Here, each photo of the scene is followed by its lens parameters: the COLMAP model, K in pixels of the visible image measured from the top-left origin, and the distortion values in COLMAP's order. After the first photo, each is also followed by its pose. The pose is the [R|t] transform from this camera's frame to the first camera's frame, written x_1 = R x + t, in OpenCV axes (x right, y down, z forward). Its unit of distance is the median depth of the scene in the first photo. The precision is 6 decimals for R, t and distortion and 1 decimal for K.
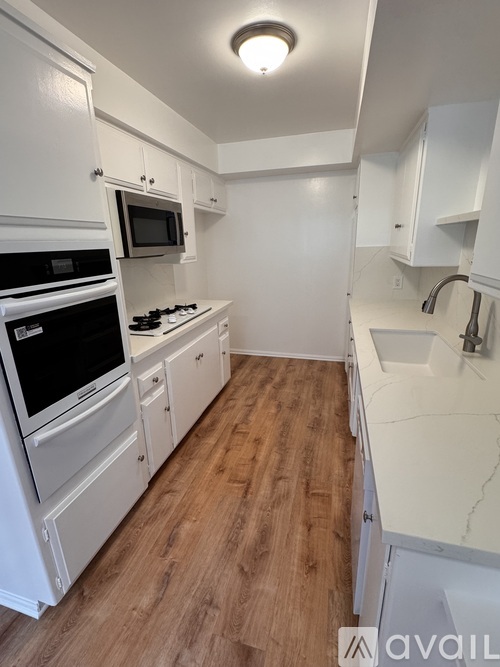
lens RADIAL K [[311.5, 0, 250.0], [0, 311.5, 333.5], [0, 0, 1]] dist [0.001178, 0.000251]
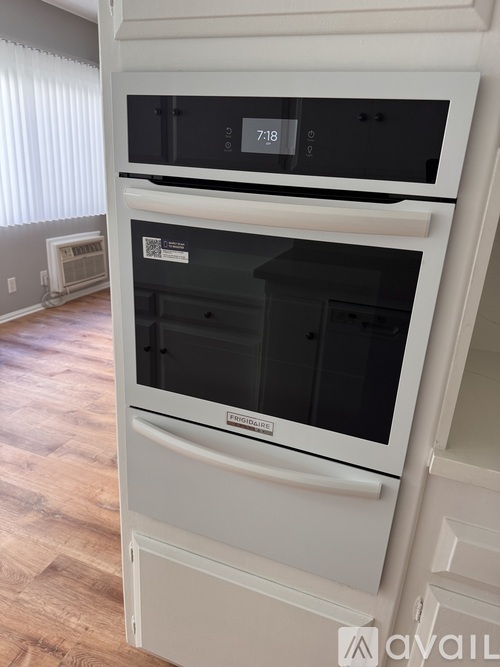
lens RADIAL K [[473.9, 0, 250.0], [0, 473.9, 333.5], [0, 0, 1]] dist [0.003109, -0.002129]
pose [[-0.100704, 0.354592, -0.929582, 0.058526], [-0.334318, 0.867942, 0.367297, -0.136411], [0.937065, 0.347765, 0.031141, 0.673272]]
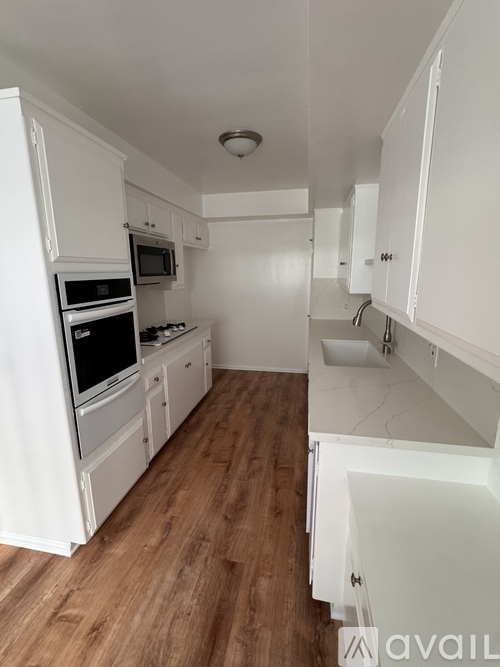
lens RADIAL K [[300.2, 0, 250.0], [0, 300.2, 333.5], [0, 0, 1]] dist [-0.001078, -0.000099]
pose [[0.996552, 0.000732, 0.082973, -0.025117], [0.005972, 0.996735, -0.080523, 0.064049], [-0.082761, 0.080741, 0.993293, -0.266933]]
